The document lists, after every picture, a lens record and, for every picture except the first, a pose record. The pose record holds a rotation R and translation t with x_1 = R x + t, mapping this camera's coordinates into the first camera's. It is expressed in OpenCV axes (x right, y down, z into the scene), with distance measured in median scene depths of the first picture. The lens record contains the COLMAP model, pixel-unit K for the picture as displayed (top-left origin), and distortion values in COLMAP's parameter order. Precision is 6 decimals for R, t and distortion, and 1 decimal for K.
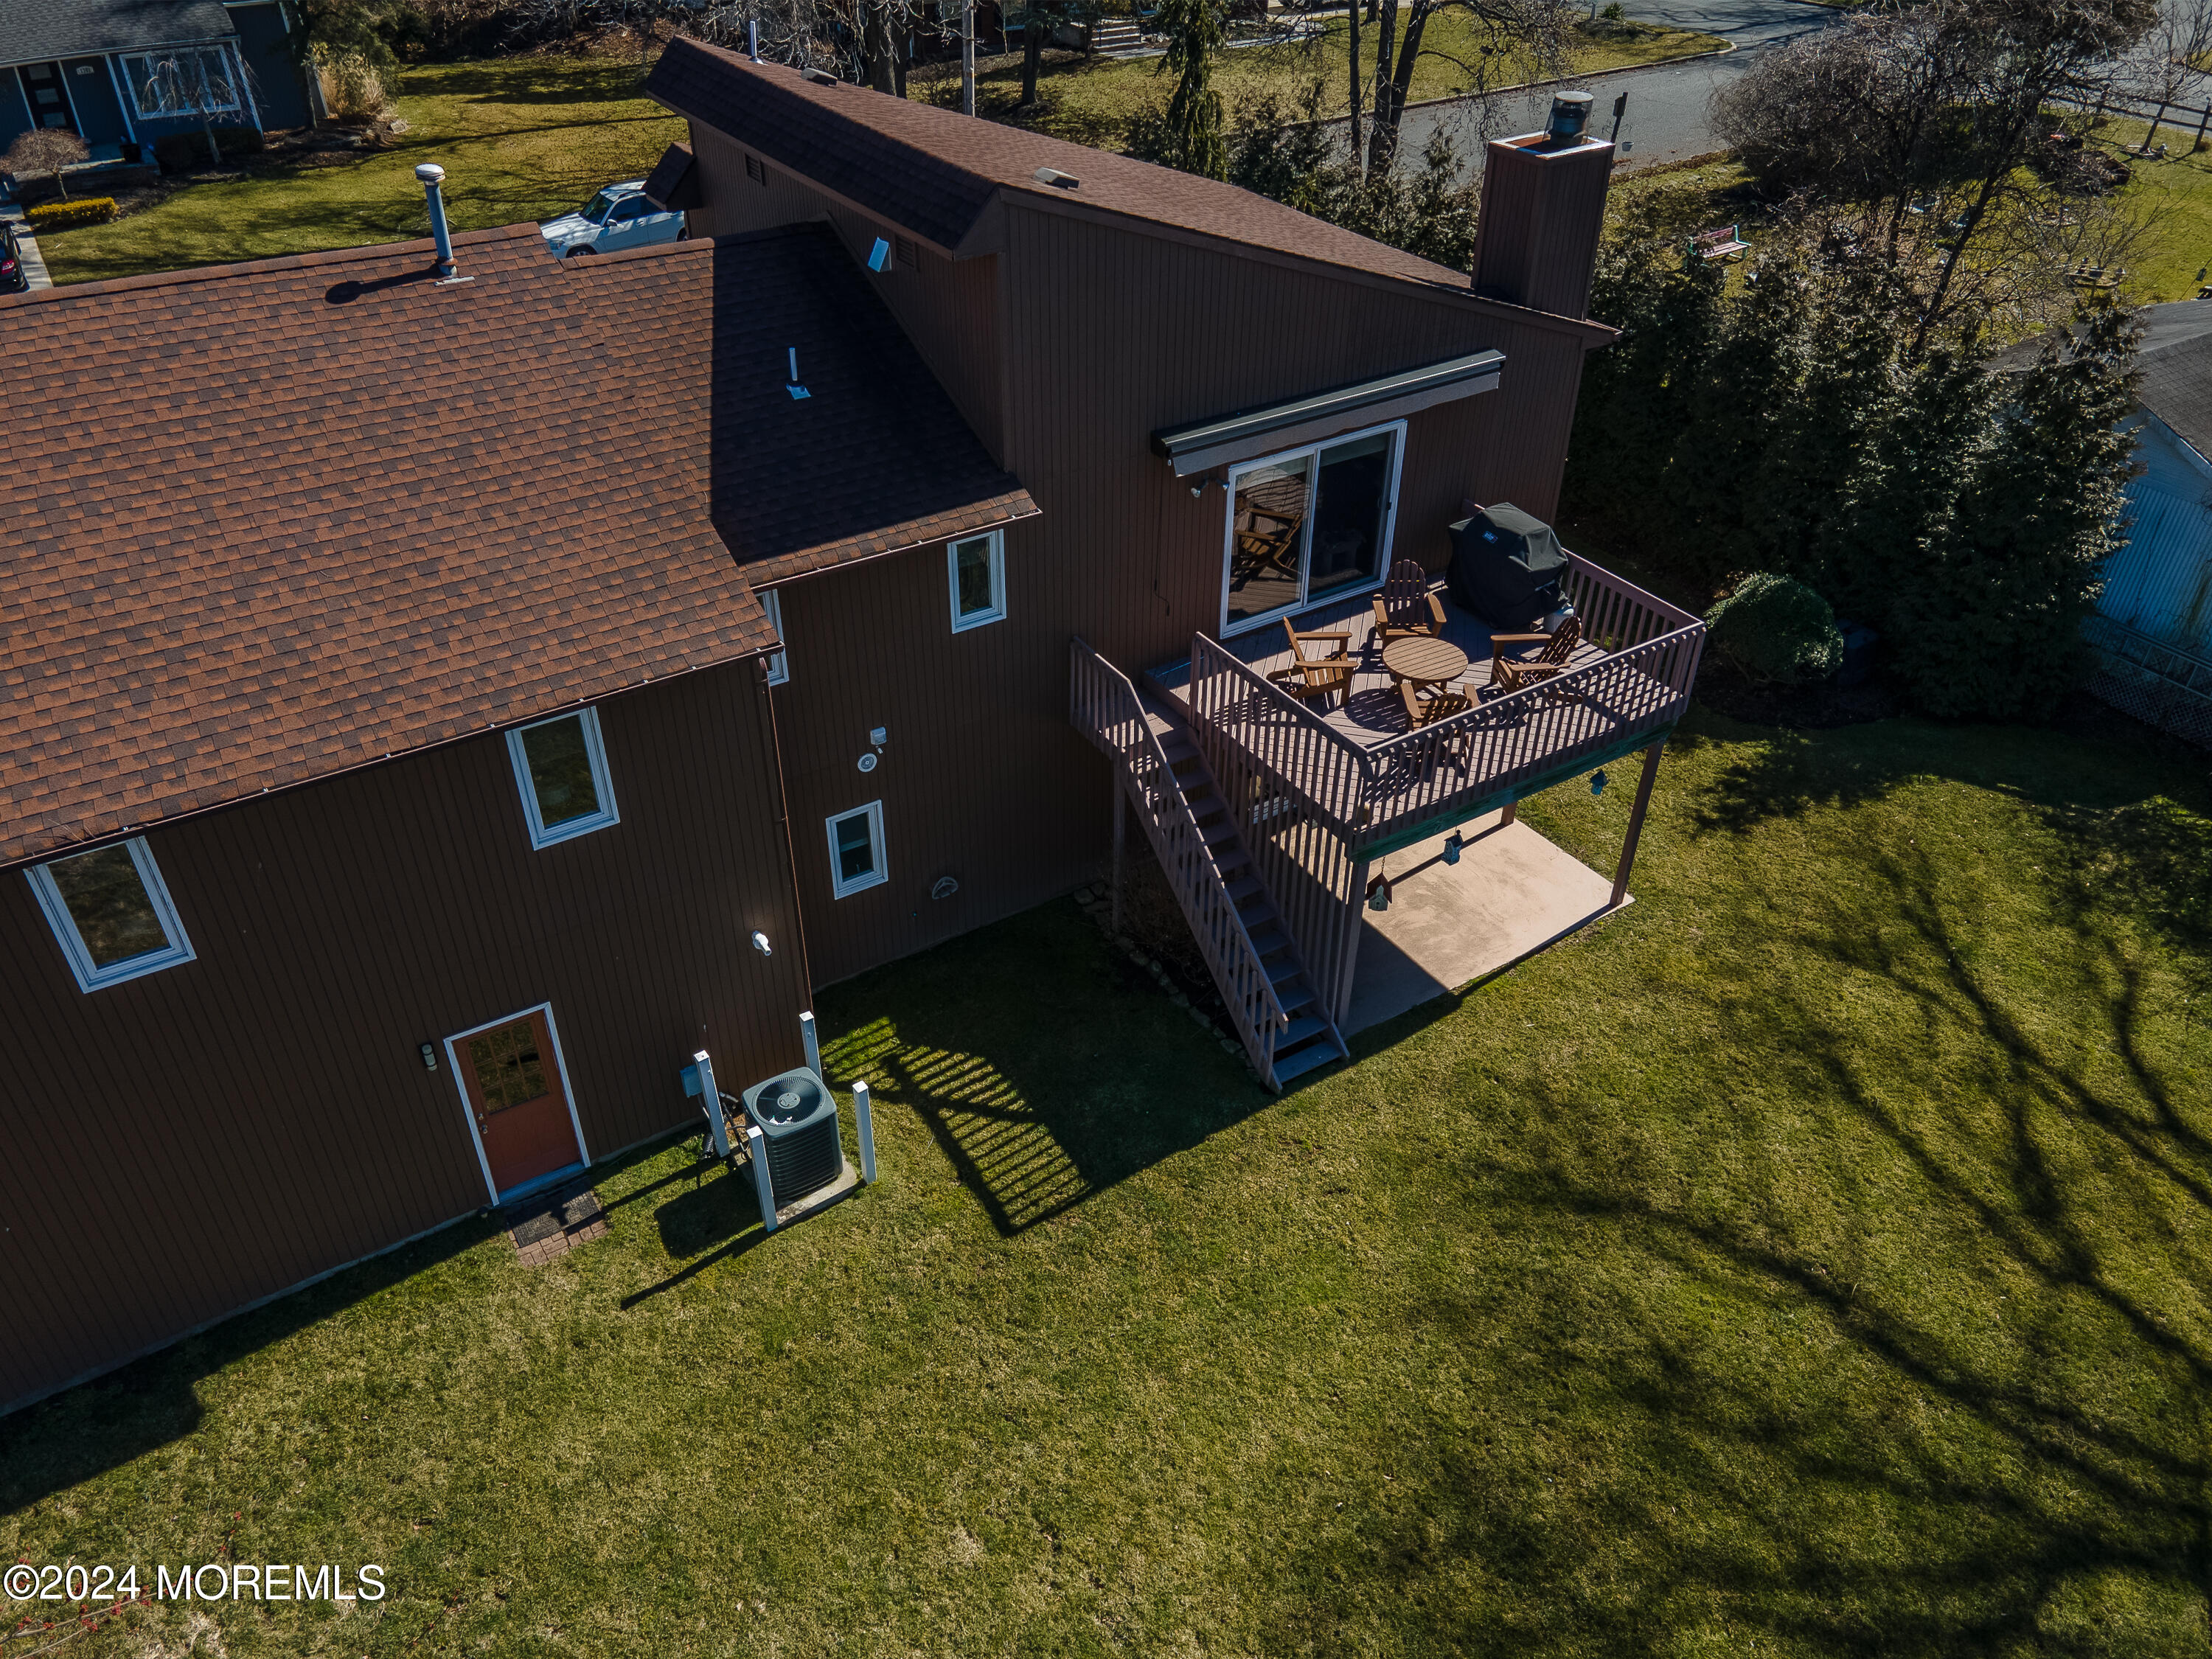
lens RADIAL K [[1652.0, 0, 1106.0], [0, 1652.0, 829.5], [0, 0, 1]] dist [0.038114, 0.004783]
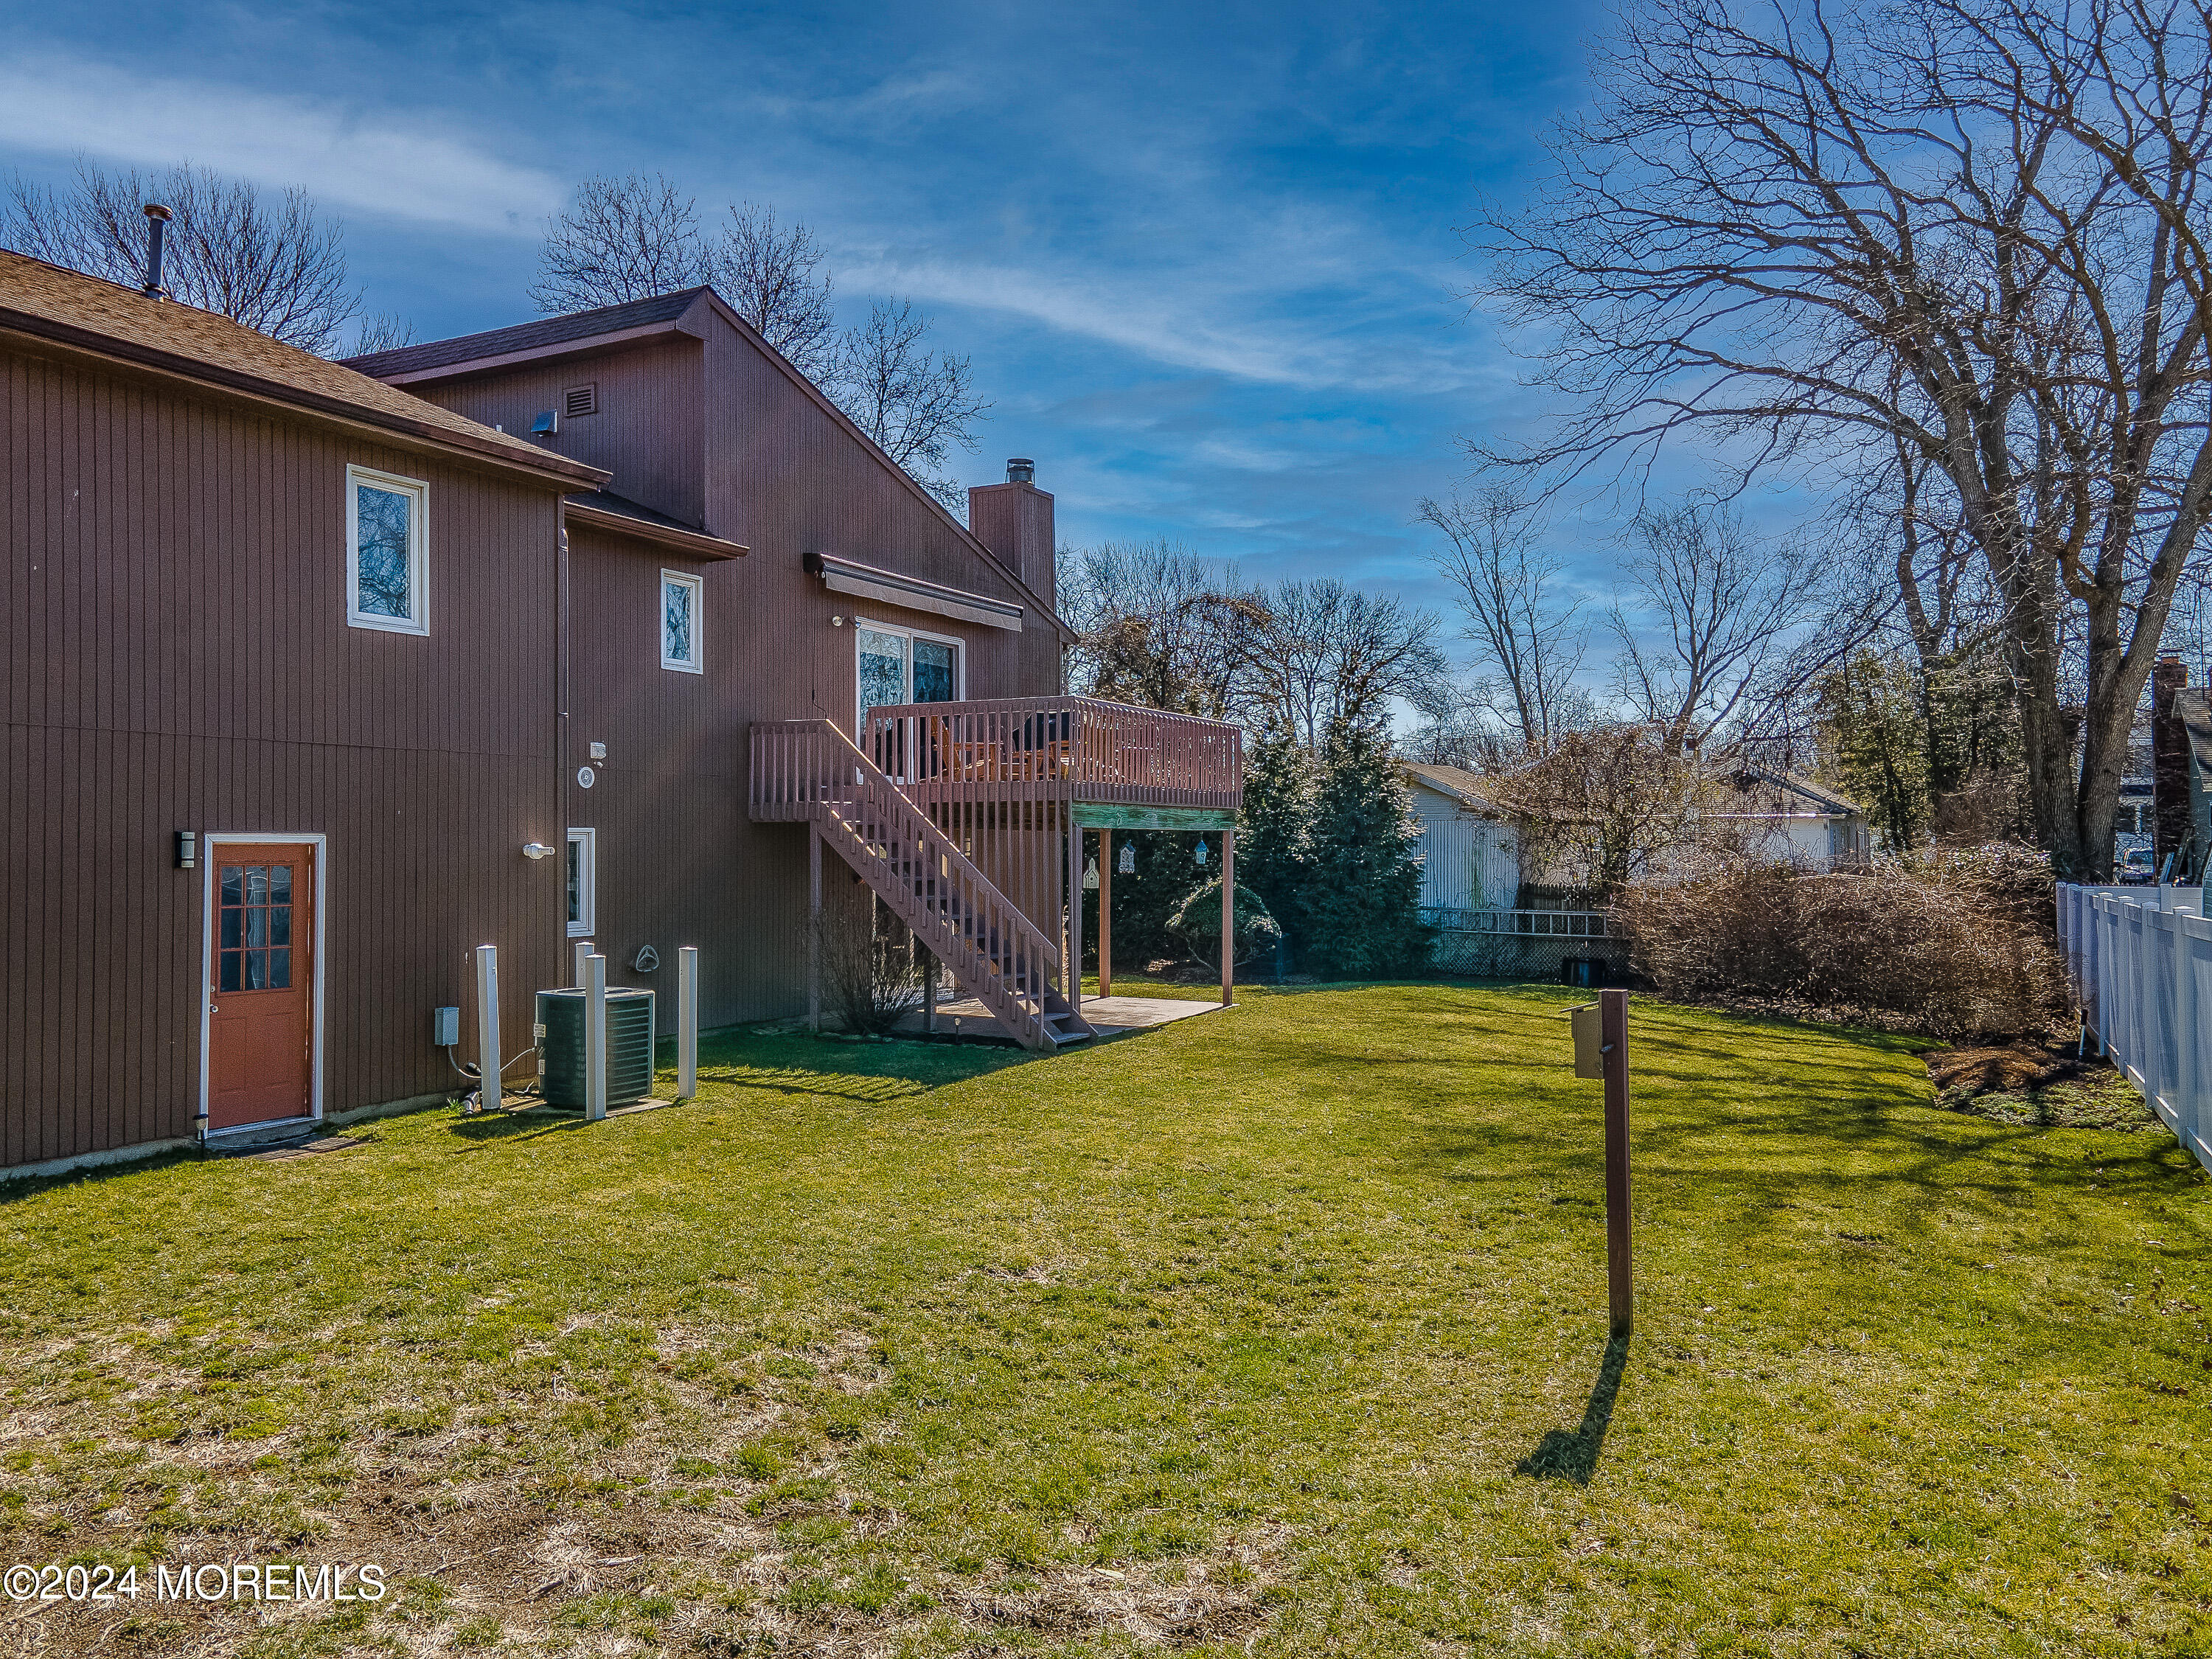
lens RADIAL K [[1636.5, 0, 1106.0], [0, 1636.5, 829.5], [0, 0, 1]] dist [0.030247, 0.023899]
pose [[0.864461, 0.007131, 0.502649, -0.368414], [0.289991, 0.809682, -0.510215, 0.565392], [-0.410624, 0.586825, 0.697871, 0.237953]]
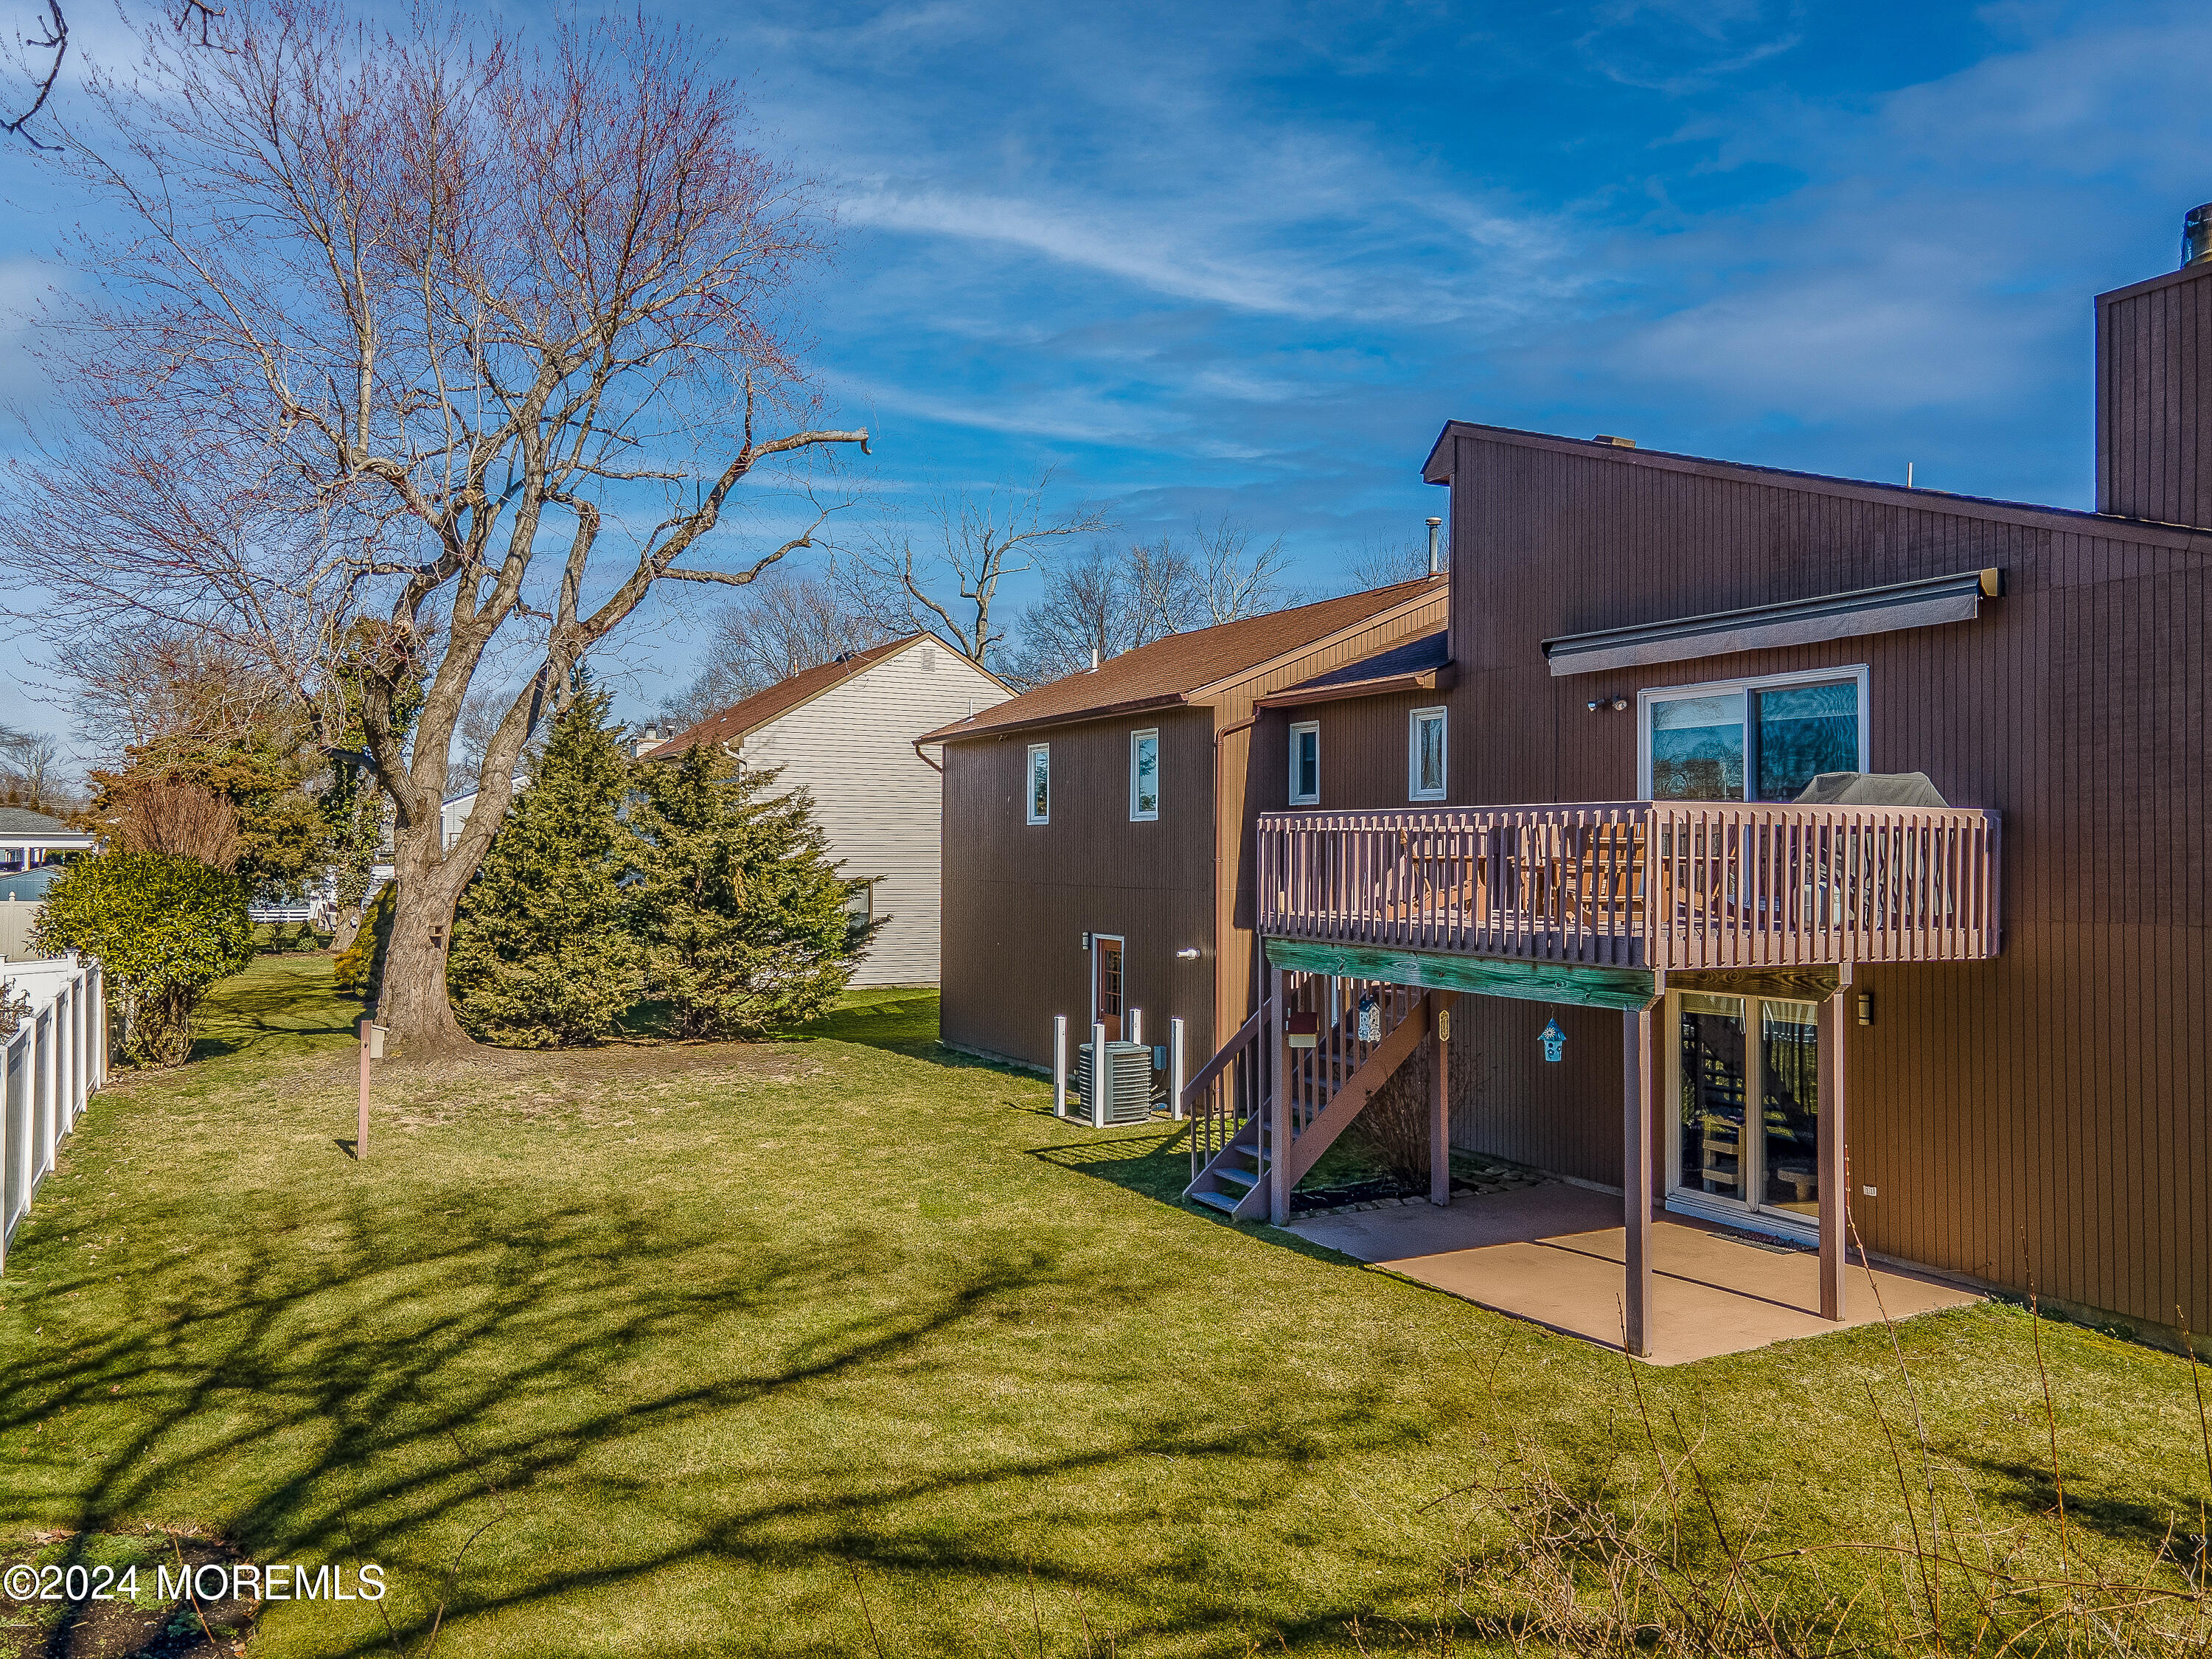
lens RADIAL K [[1636.5, 0, 1106.0], [0, 1636.5, 829.5], [0, 0, 1]] dist [0.030247, 0.023899]
pose [[-0.089406, -0.009164, -0.995953, 1.047568], [-0.581268, 0.812483, 0.044705, -0.031115], [0.808785, 0.582913, -0.077968, 0.936877]]
